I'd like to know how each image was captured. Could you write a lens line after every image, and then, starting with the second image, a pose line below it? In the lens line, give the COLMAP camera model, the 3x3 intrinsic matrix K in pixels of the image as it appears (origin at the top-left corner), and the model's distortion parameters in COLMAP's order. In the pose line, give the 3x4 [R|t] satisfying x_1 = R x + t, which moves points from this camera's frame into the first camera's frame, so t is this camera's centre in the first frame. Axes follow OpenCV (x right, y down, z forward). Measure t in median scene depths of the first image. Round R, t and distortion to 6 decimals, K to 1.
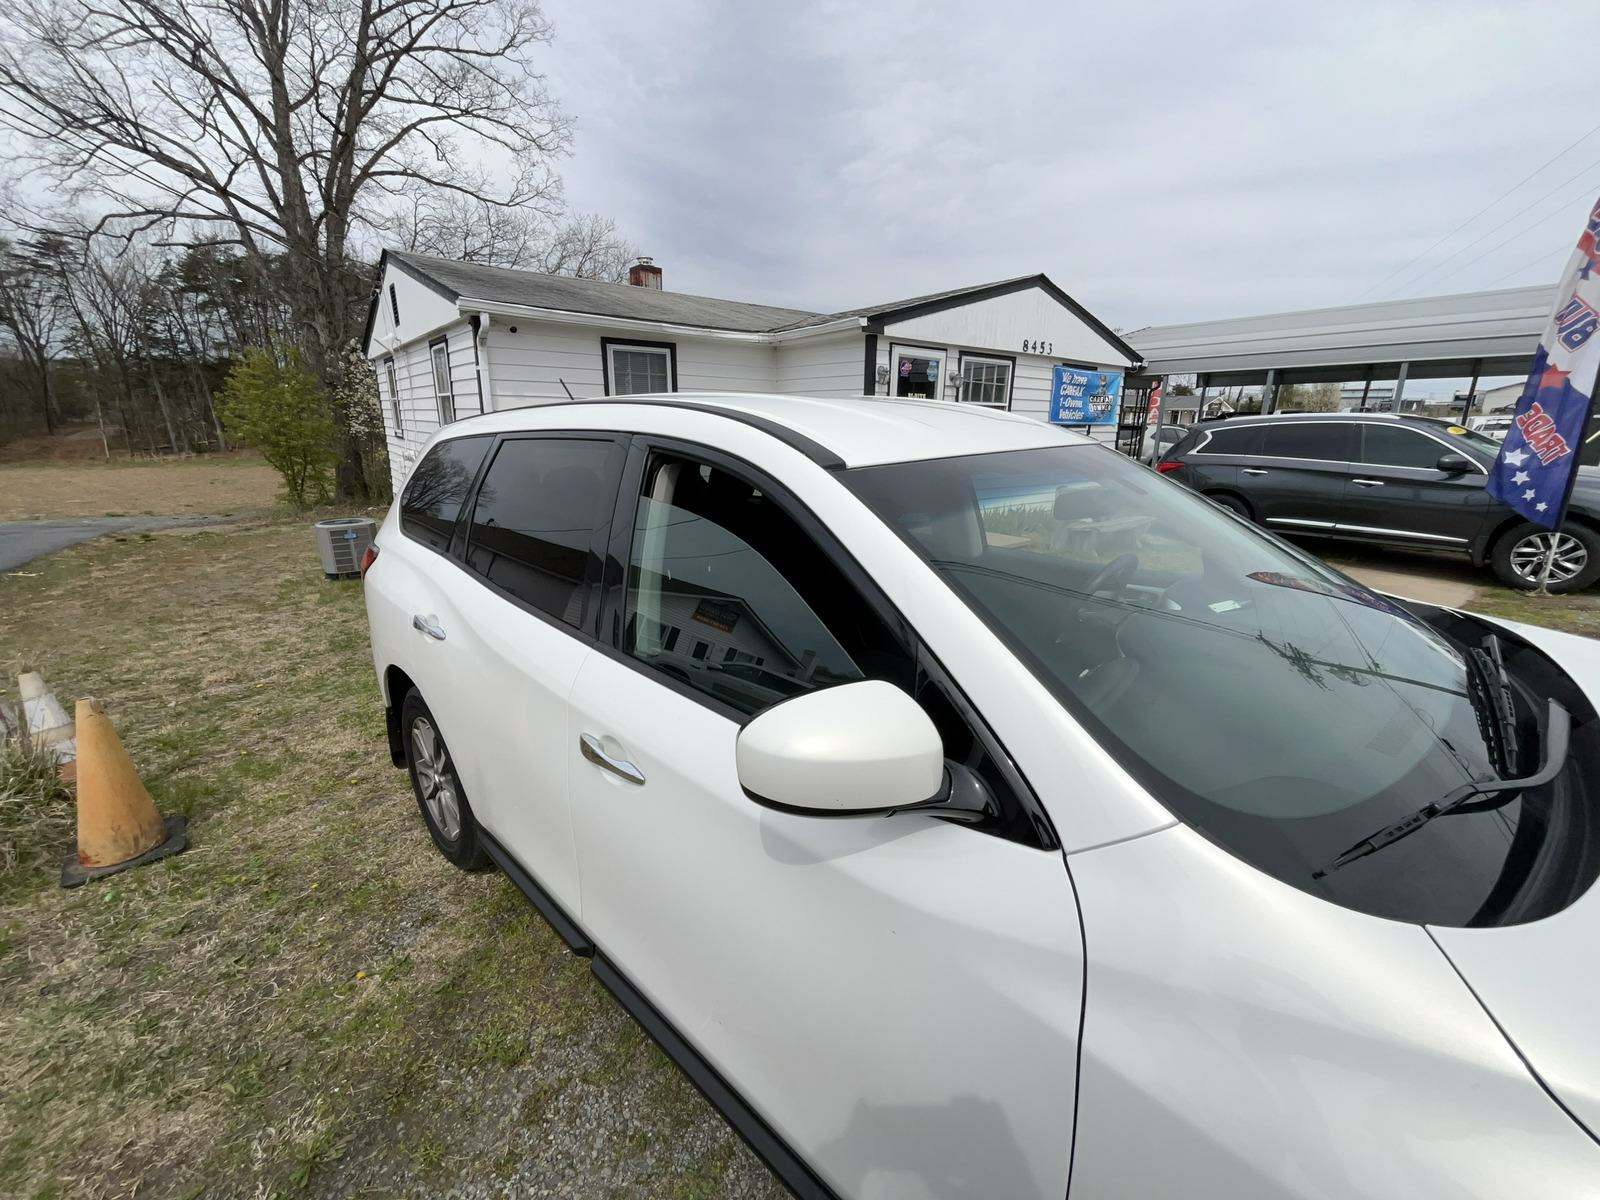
lens RADIAL K [[650.0, 0, 801.7], [0, 650.0, 592.2], [0, 0, 1]] dist [-0.000456, -0.000384]
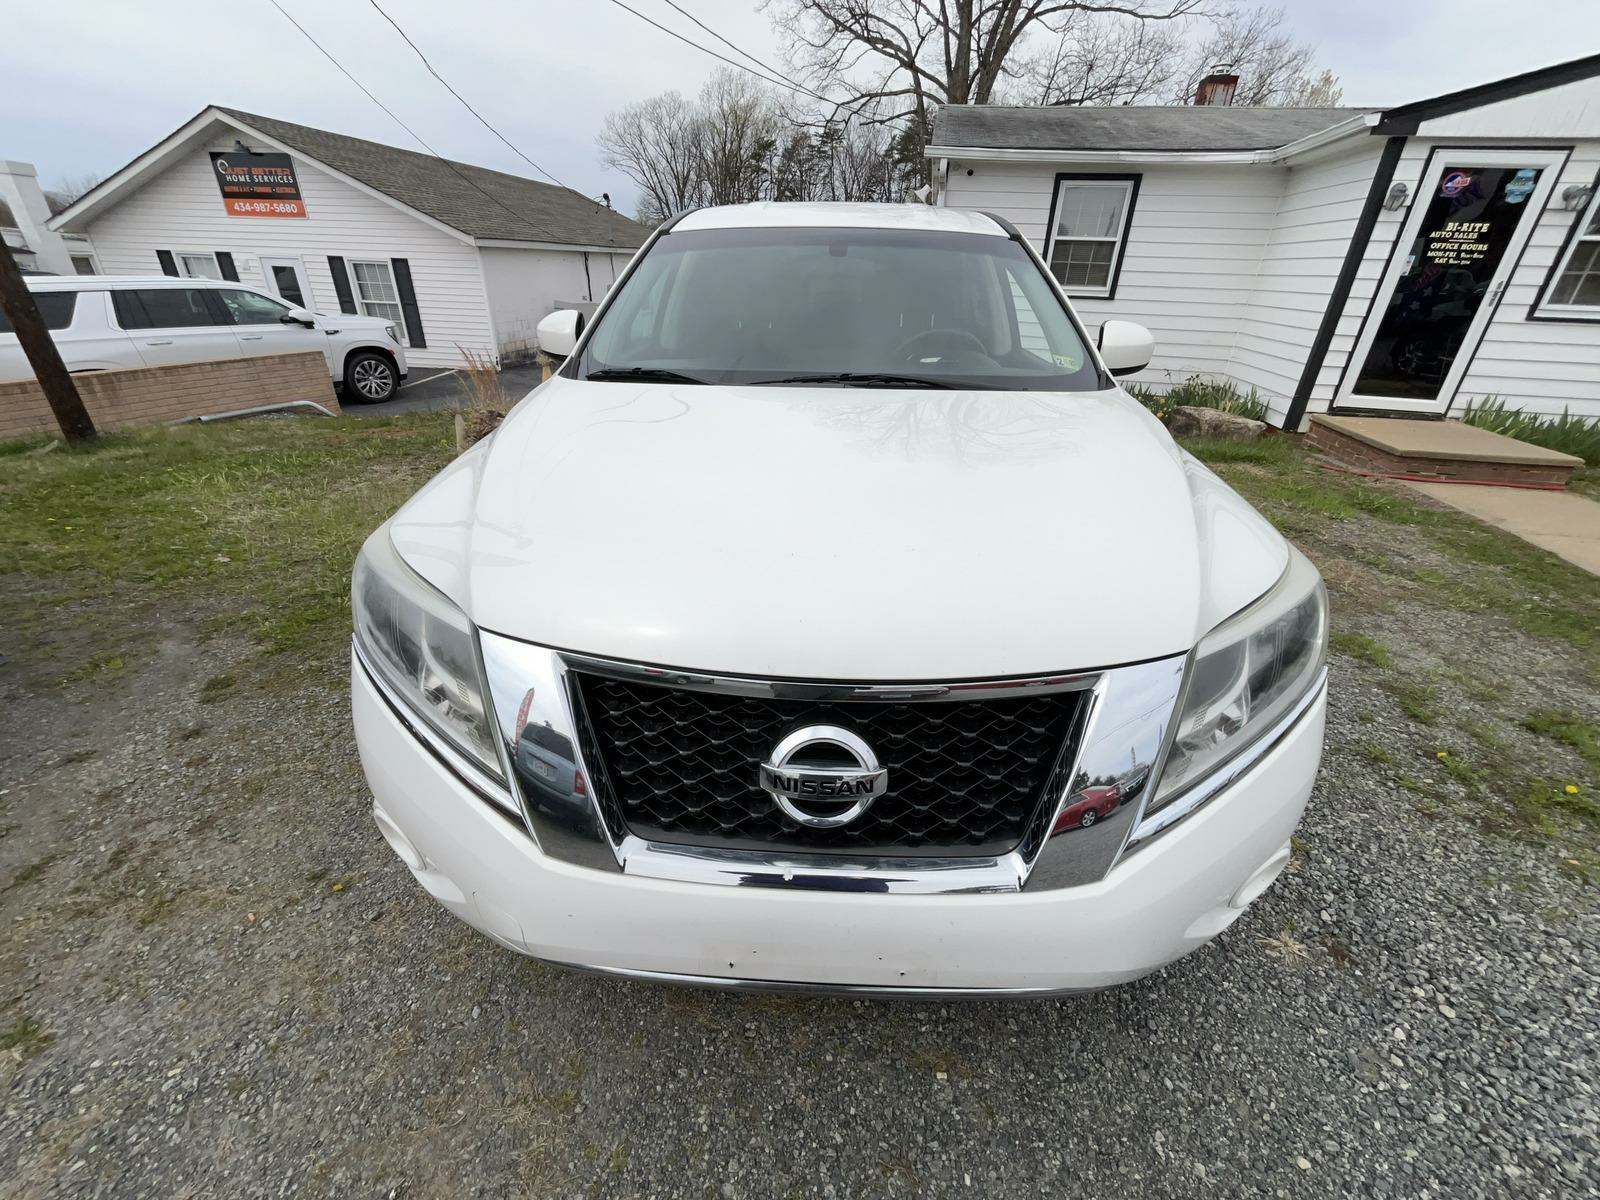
lens RADIAL K [[650.7, 0, 798.4], [0, 650.7, 593.3], [0, 0, 1]] dist [0.000438, -0.000524]
pose [[0.653609, 0.345452, -0.673393, 0.226755], [-0.215516, 0.937870, 0.271944, 0.023855], [0.725498, -0.032618, 0.687451, -0.012566]]
